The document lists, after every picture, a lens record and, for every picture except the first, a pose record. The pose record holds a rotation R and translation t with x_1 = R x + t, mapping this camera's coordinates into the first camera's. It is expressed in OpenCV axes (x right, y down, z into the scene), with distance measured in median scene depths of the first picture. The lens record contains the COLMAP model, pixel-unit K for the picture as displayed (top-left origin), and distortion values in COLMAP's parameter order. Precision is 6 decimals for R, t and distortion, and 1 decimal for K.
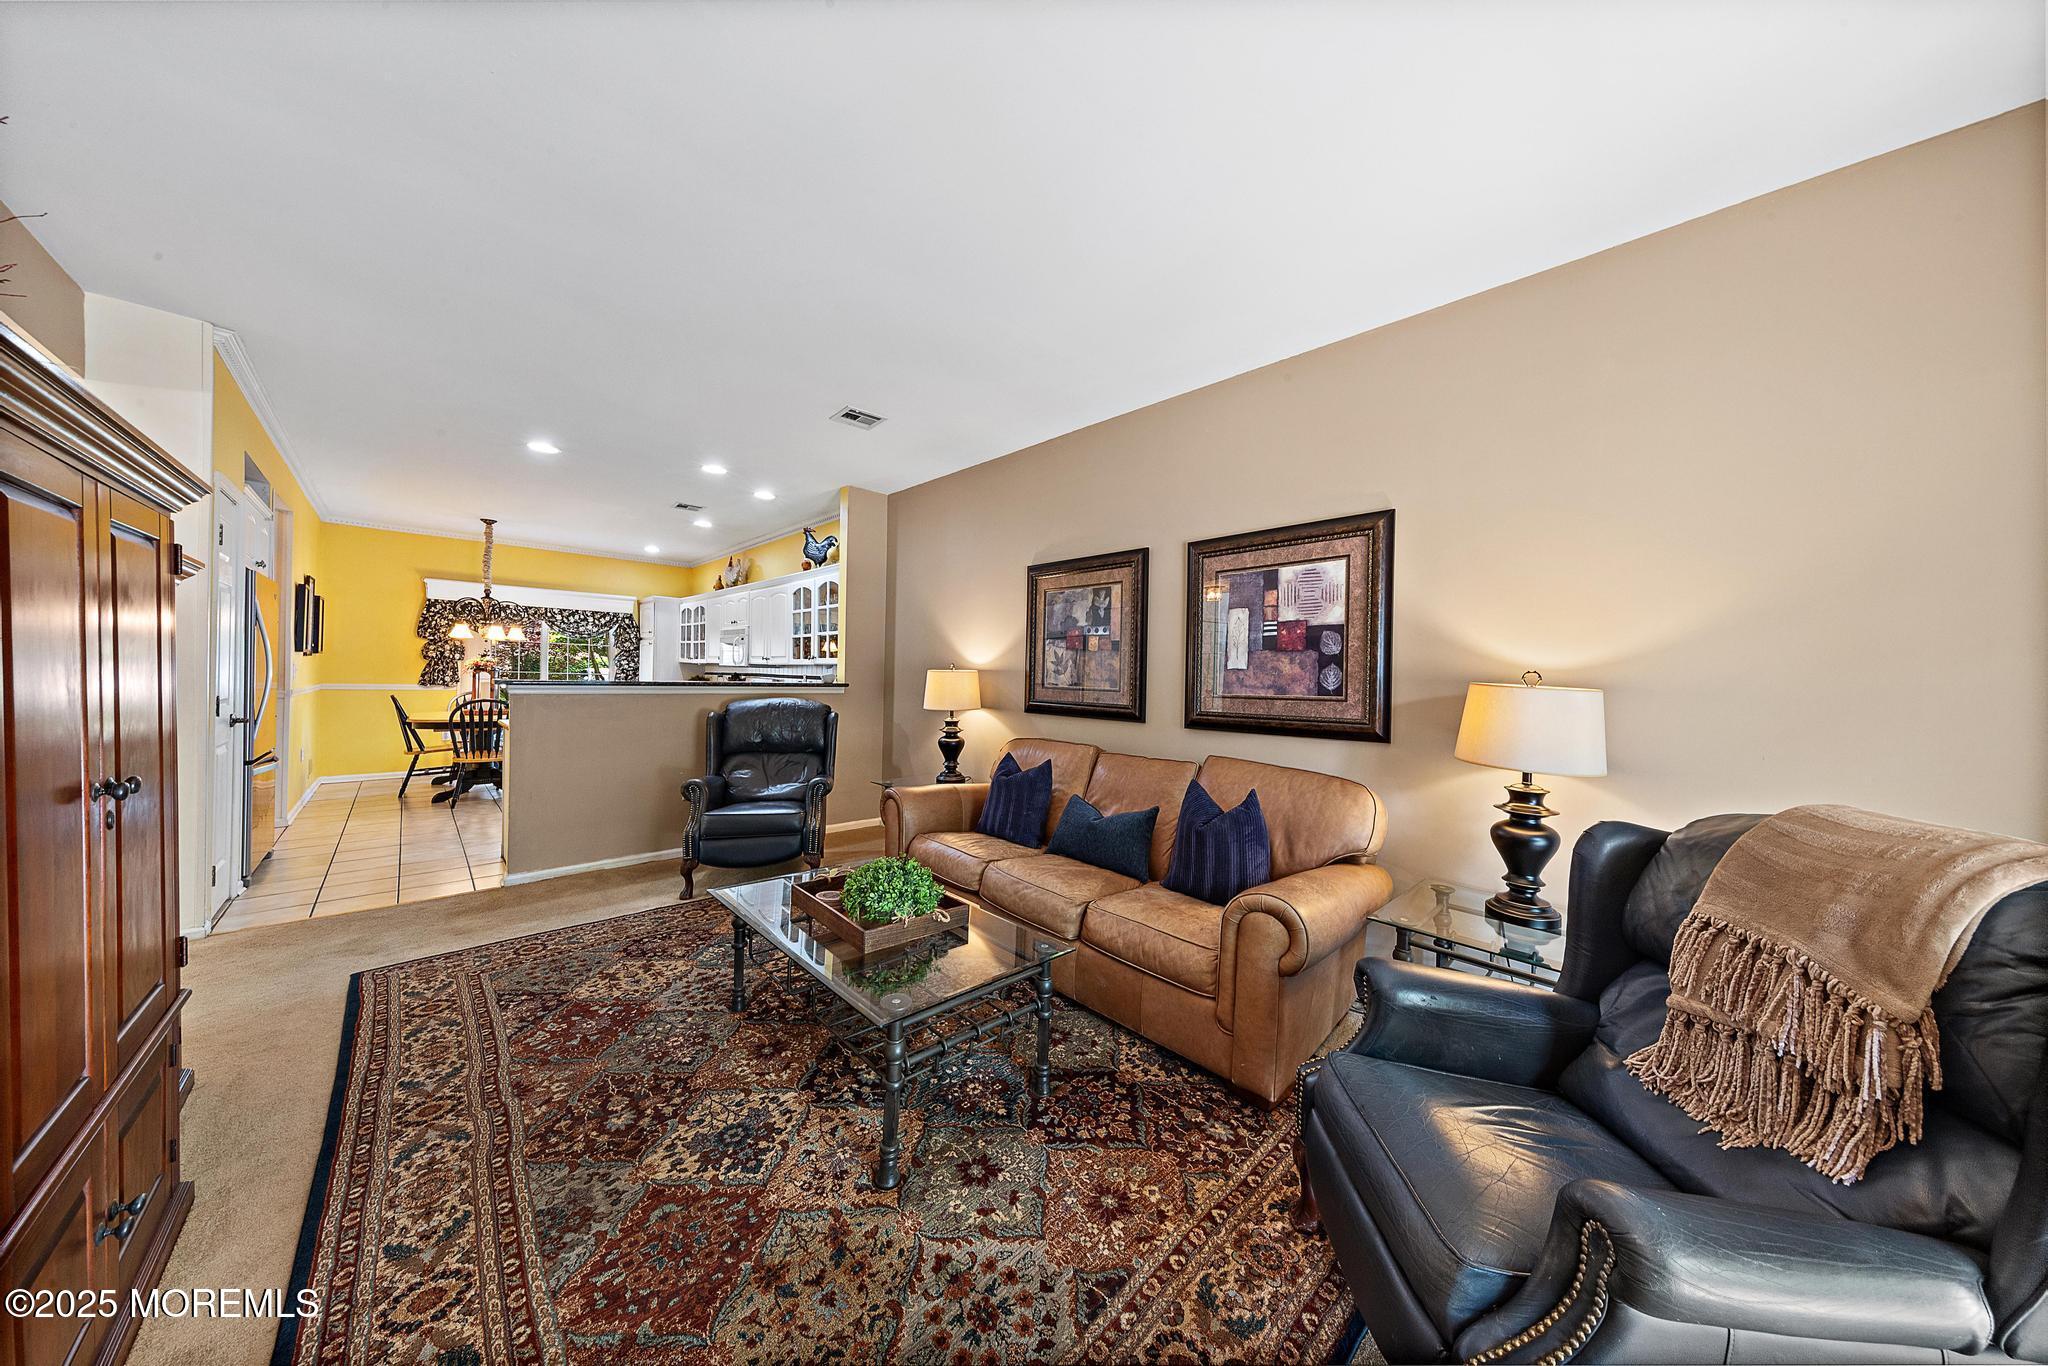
lens RADIAL K [[651.6, 0, 1028.7], [0, 651.6, 682.3], [0, 0, 1]] dist [0.011187, -0.000532]
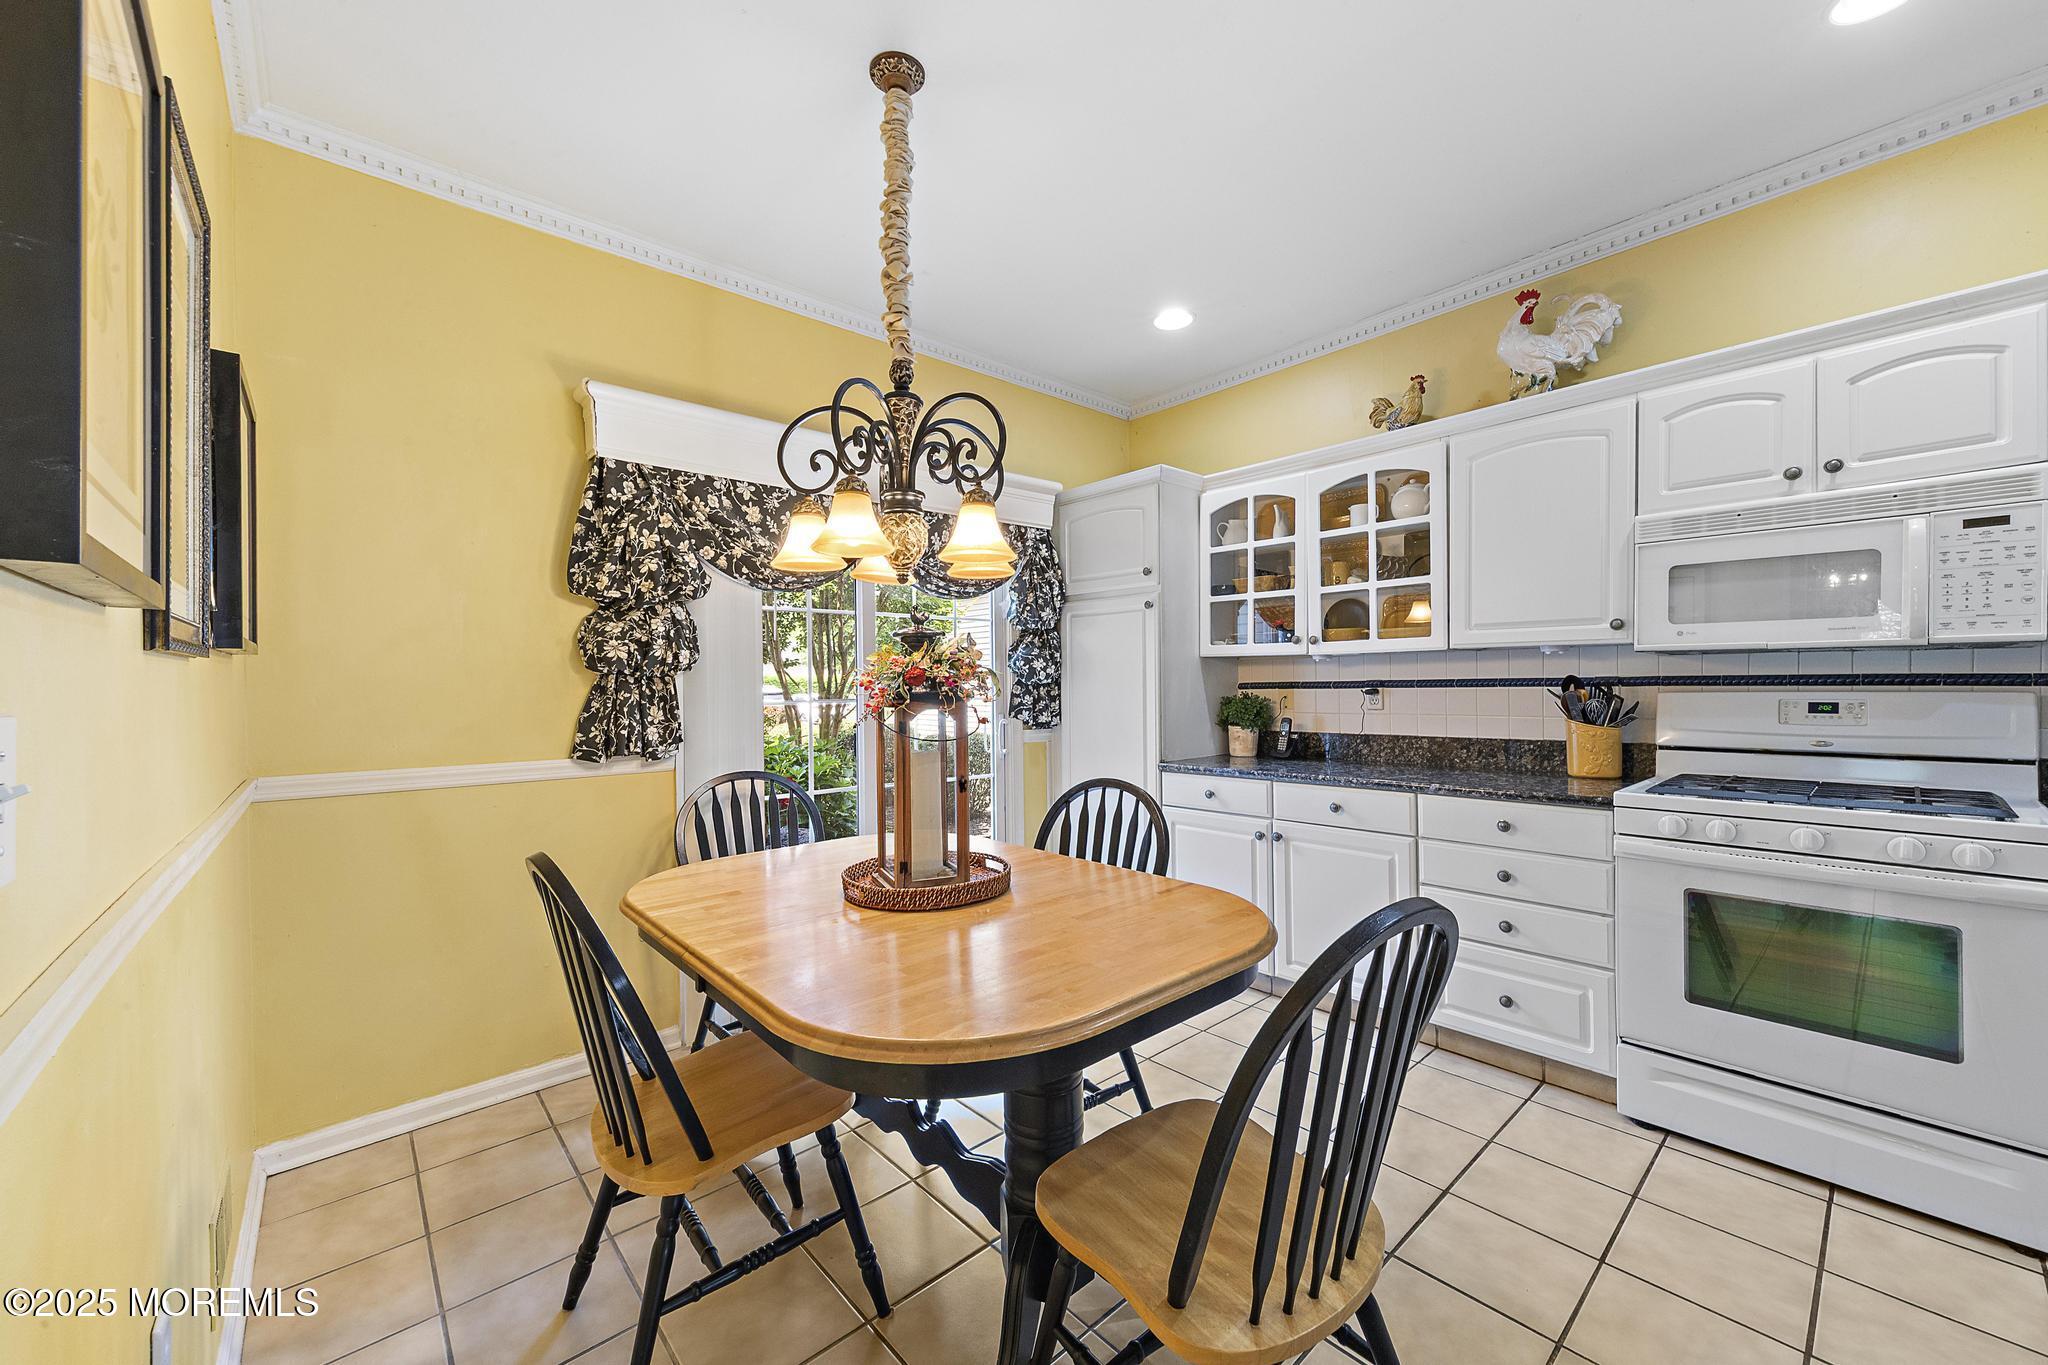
lens RADIAL K [[772.4, 0, 1018.2], [0, 772.4, 690.5], [0, 0, 1]] dist [0.001583, 0.000009]
pose [[0.998732, -0.037390, -0.033724, -0.708564], [0.037433, 0.999299, 0.000630, -0.018957], [0.033677, -0.001891, 0.999431, 0.657374]]
